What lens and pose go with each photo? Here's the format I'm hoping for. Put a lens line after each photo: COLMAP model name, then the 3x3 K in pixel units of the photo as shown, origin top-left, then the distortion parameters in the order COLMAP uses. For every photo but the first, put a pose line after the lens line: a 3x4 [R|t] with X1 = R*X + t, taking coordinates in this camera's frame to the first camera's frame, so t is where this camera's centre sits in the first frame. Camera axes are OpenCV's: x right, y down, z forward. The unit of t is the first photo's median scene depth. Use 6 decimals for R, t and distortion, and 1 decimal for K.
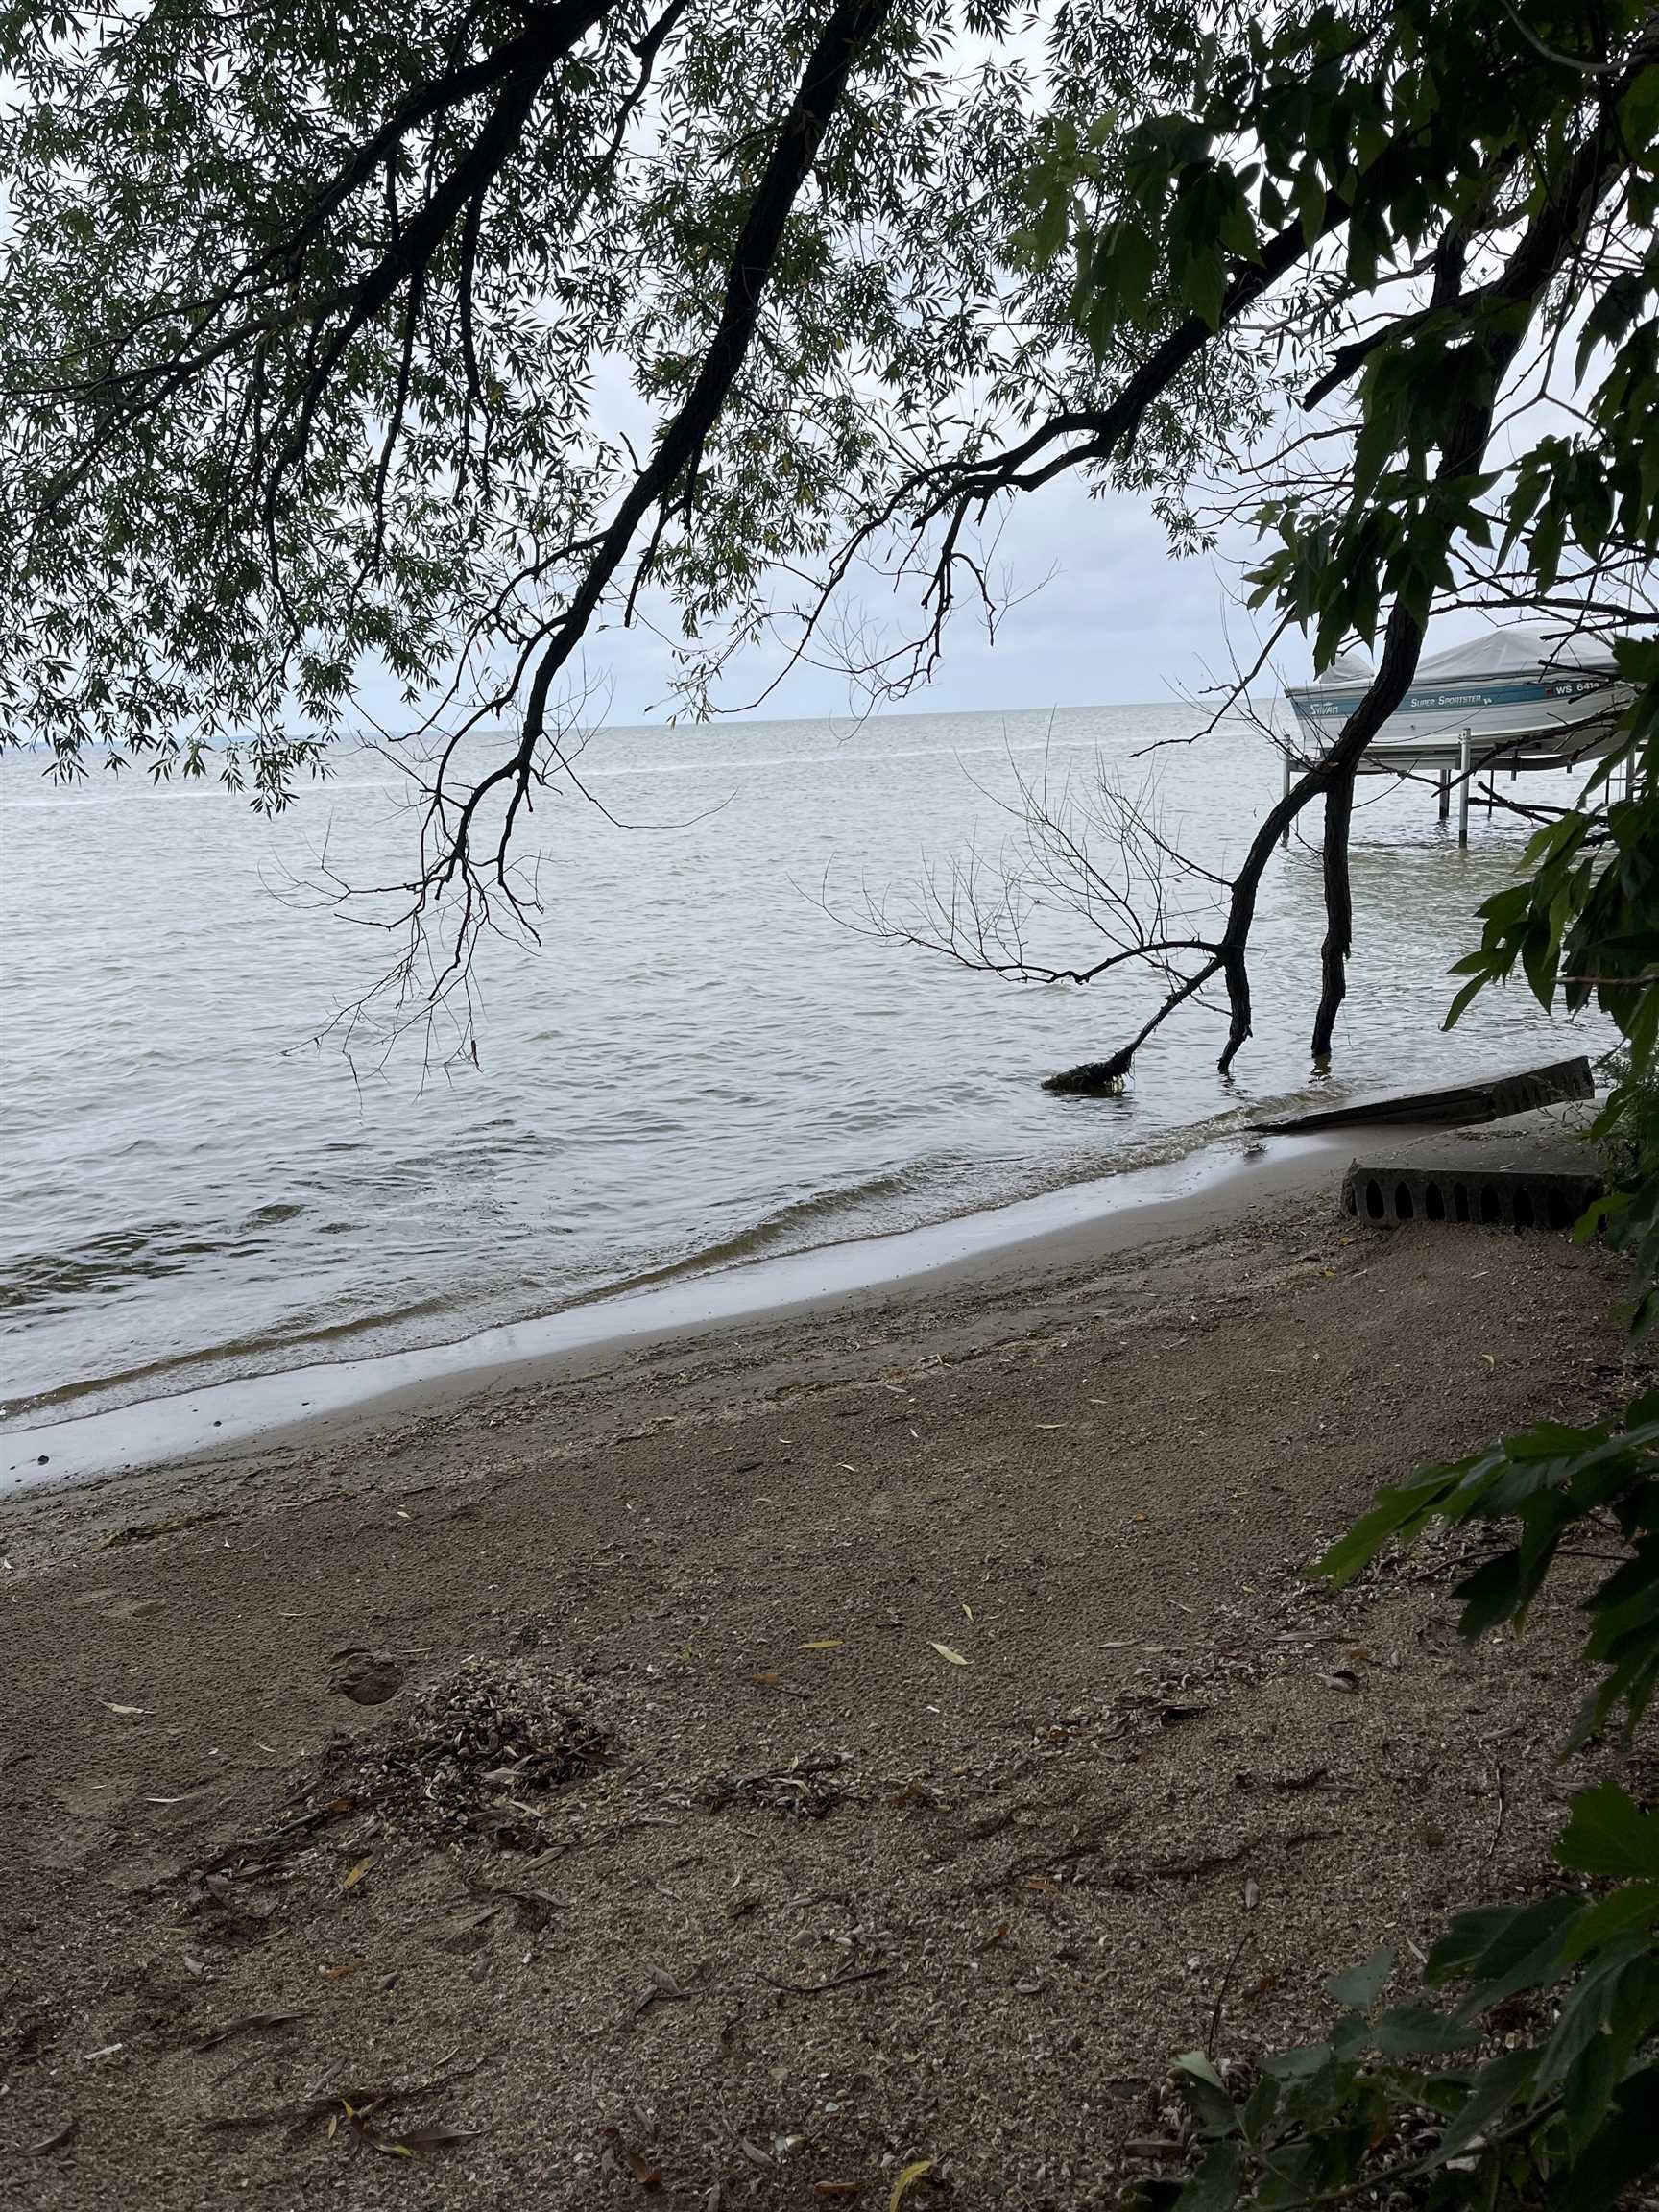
lens RADIAL K [[1442.5, 0, 829.5], [0, 1442.5, 1106.0], [0, 0, 1]] dist [-0.015399, 0.001677]
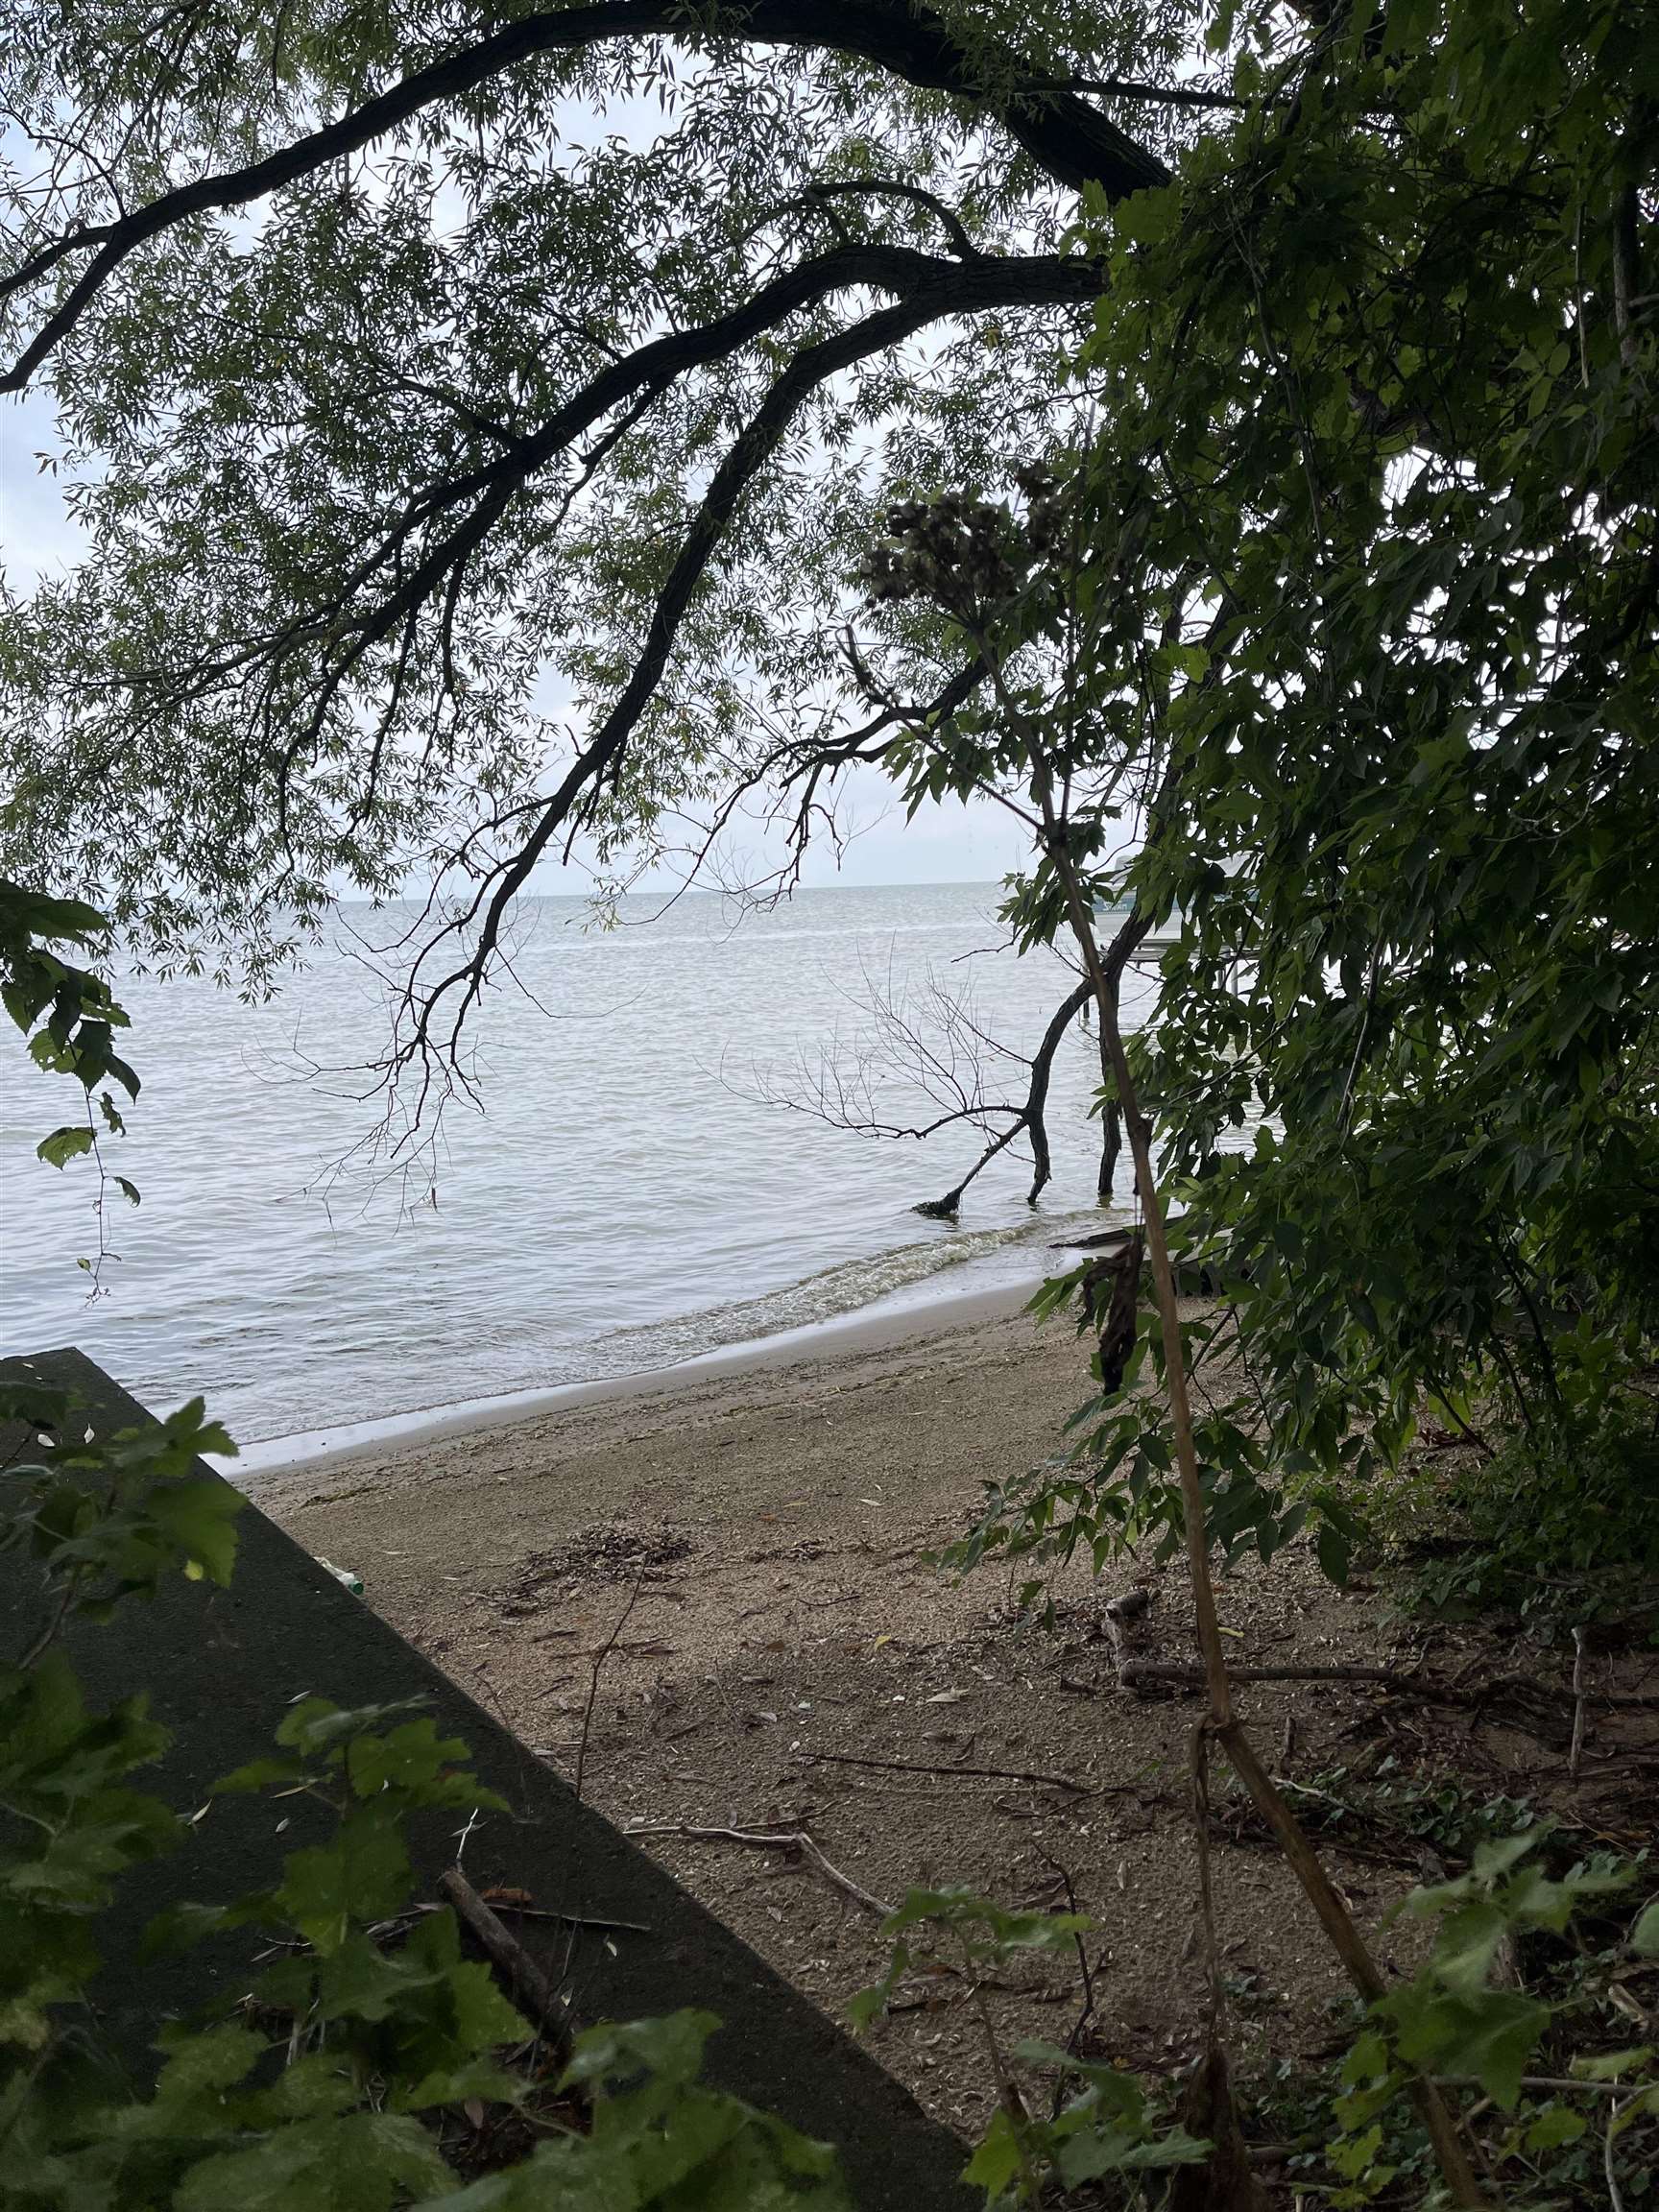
lens RADIAL K [[1442.5, 0, 829.5], [0, 1442.5, 1106.0], [0, 0, 1]] dist [-0.015399, 0.001677]
pose [[0.993010, -0.005505, 0.117901, -0.056571], [0.019178, 0.993163, -0.115149, 0.031849], [-0.116461, 0.116605, 0.986327, -0.261467]]
